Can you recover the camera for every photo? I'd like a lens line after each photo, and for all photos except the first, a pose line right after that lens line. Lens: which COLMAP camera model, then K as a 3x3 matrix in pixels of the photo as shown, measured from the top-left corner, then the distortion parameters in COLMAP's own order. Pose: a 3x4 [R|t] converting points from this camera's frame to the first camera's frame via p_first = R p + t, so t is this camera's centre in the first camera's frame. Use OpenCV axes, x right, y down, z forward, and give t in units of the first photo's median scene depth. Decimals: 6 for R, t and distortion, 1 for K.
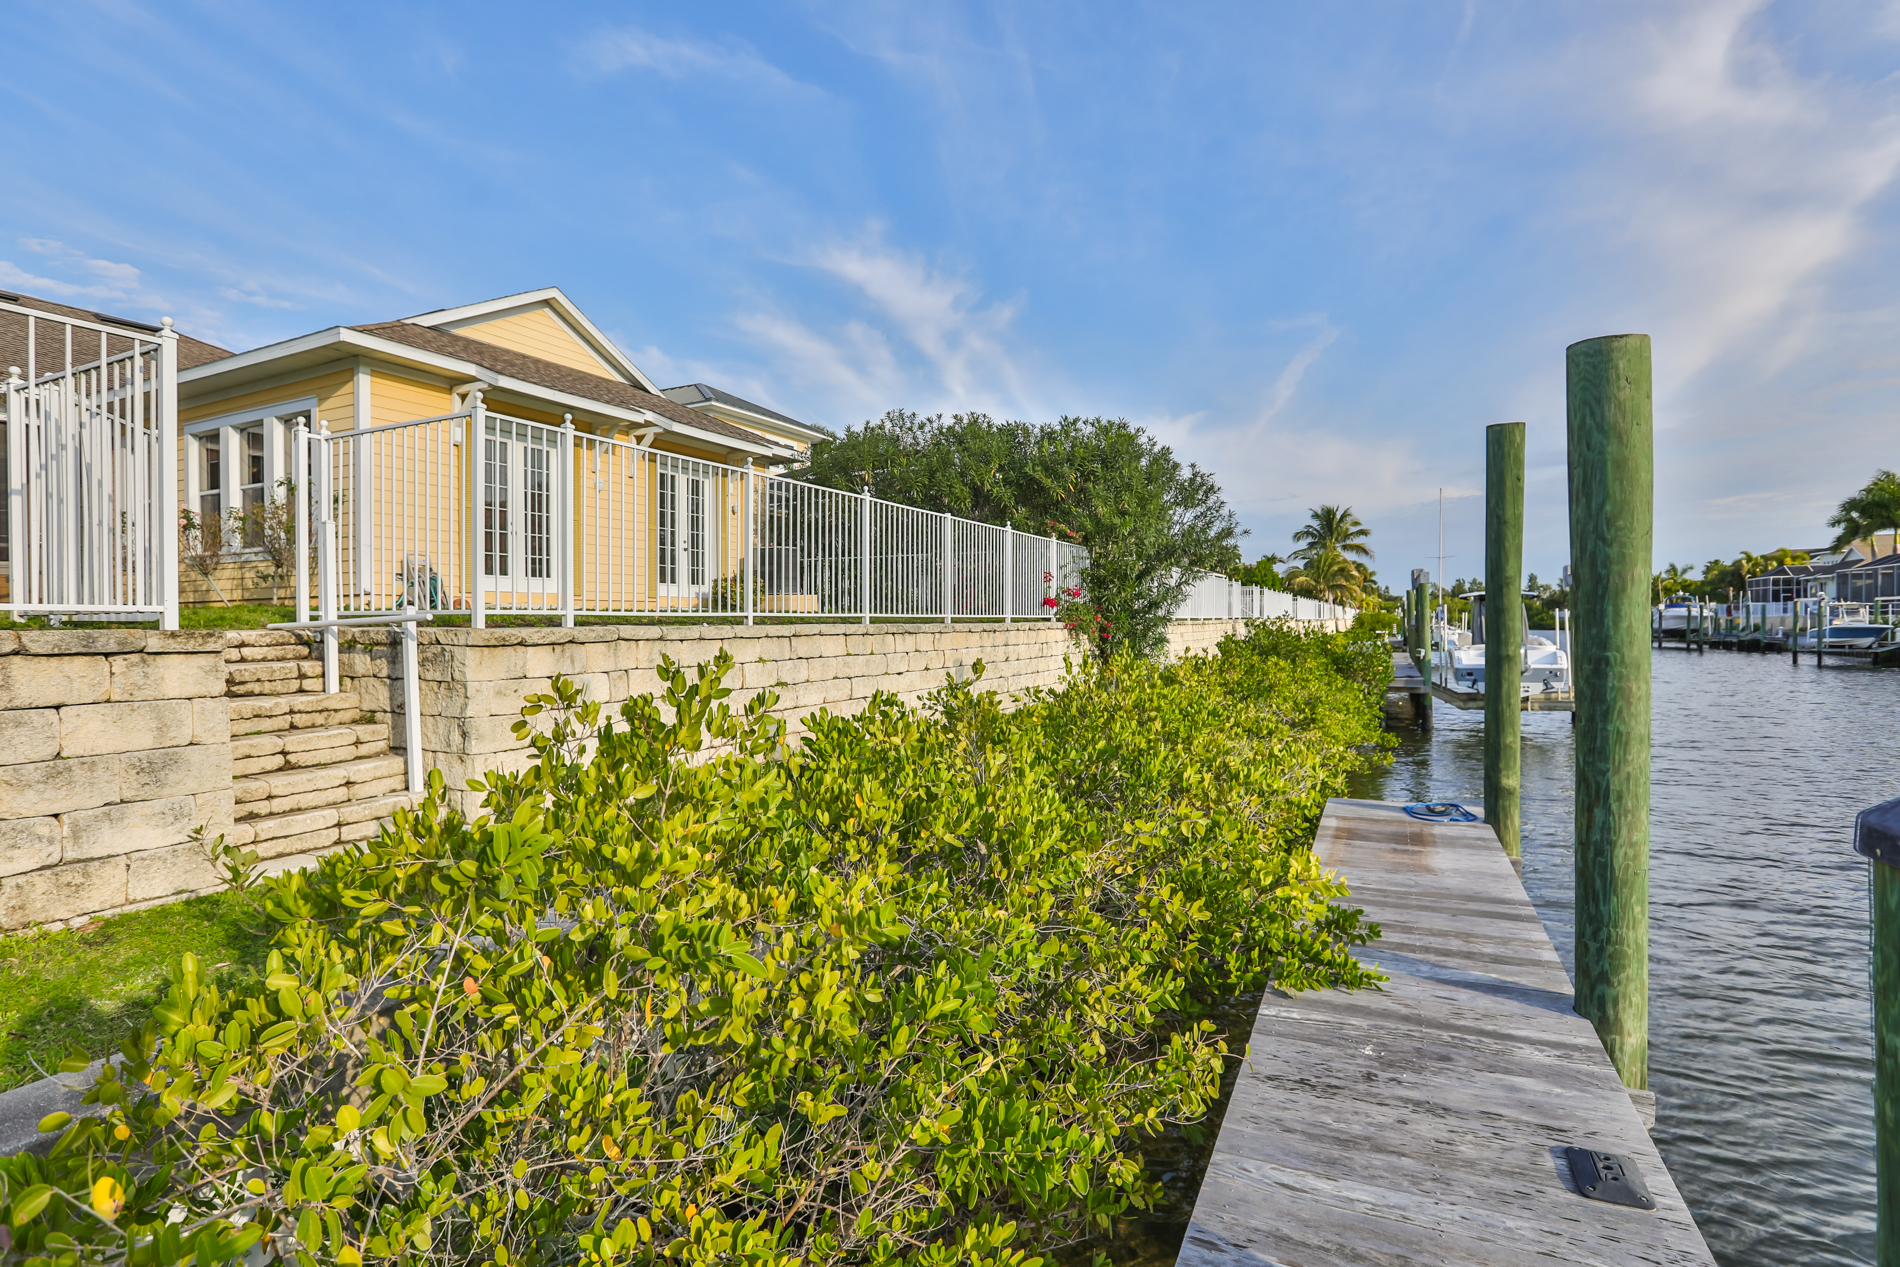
lens RADIAL K [[915.9, 0, 951.9], [0, 915.9, 638.4], [0, 0, 1]] dist [-0.025348, 0.001955]
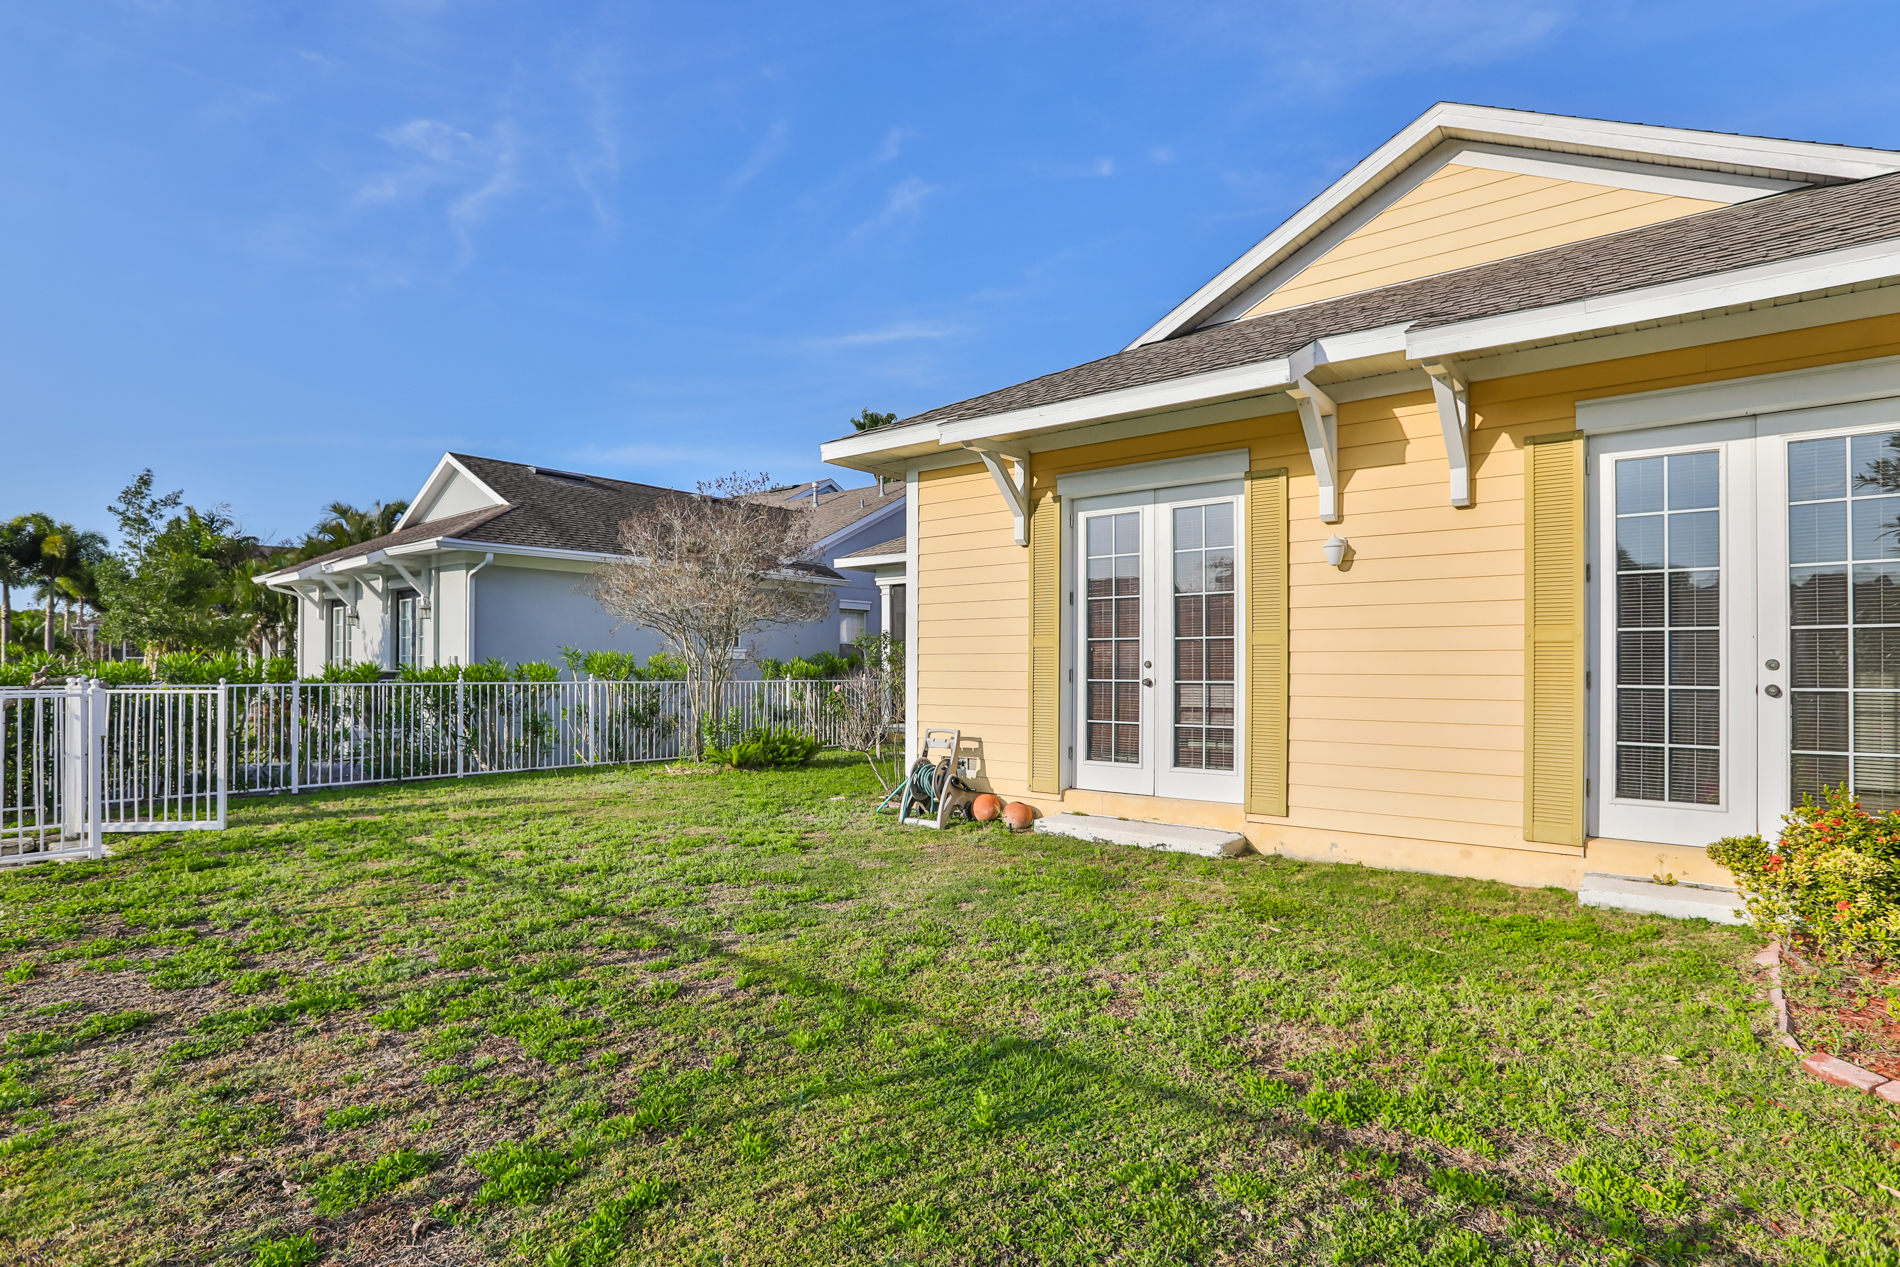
lens RADIAL K [[915.9, 0, 948.8], [0, 915.9, 641.8], [0, 0, 1]] dist [-0.025348, 0.001955]
pose [[-0.240701, -0.008668, -0.970561, 0.041619], [-0.013999, 0.999887, -0.005458, -0.105110], [0.970498, 0.012273, -0.240795, 0.793843]]
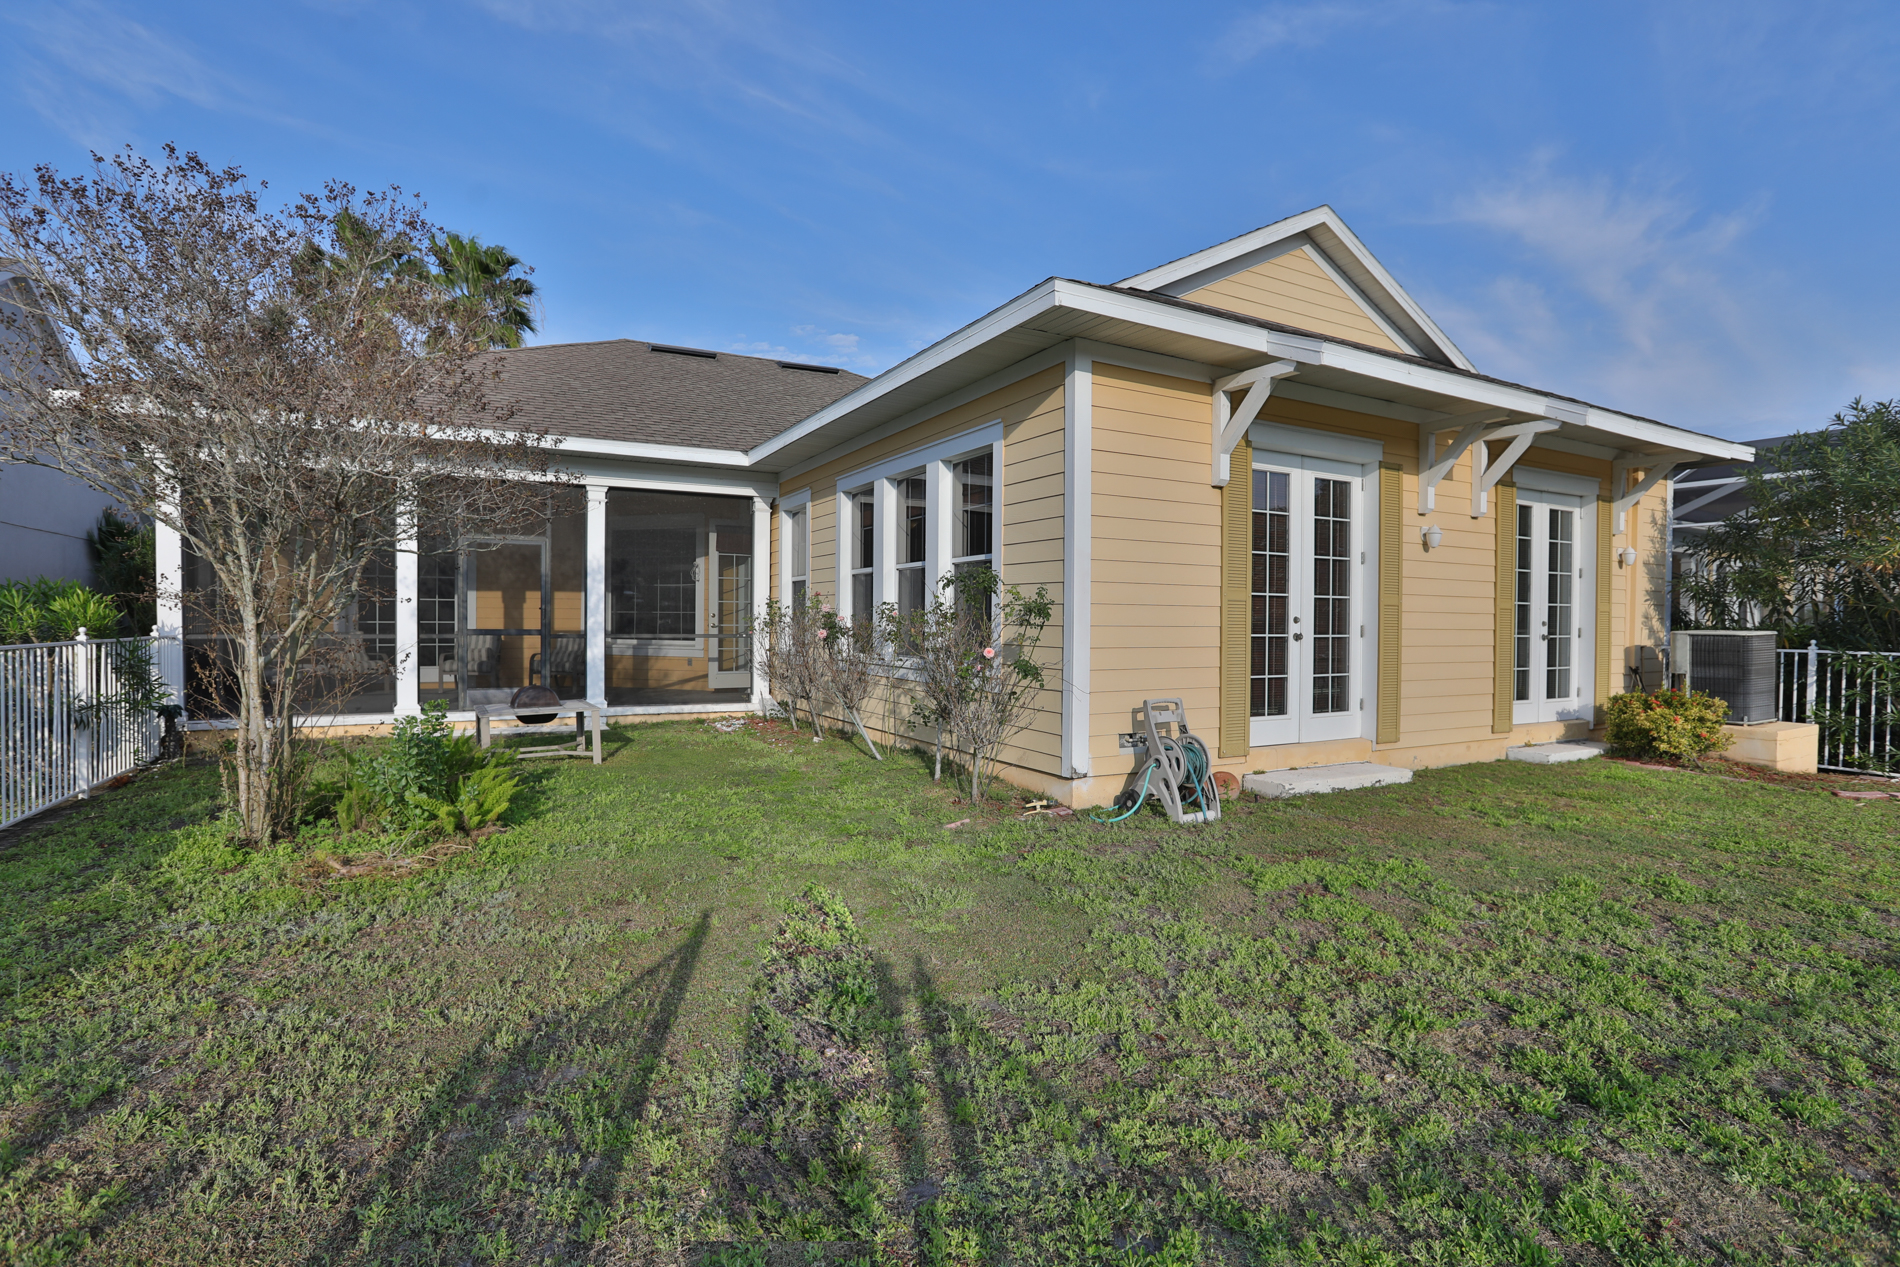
lens RADIAL K [[915.9, 0, 958.2], [0, 915.9, 620.0], [0, 0, 1]] dist [-0.025348, 0.001955]
pose [[0.810369, 0.021445, -0.585528, -0.252955], [-0.030932, 0.999502, -0.006203, -0.090910], [0.585103, 0.023138, 0.810629, 0.341010]]
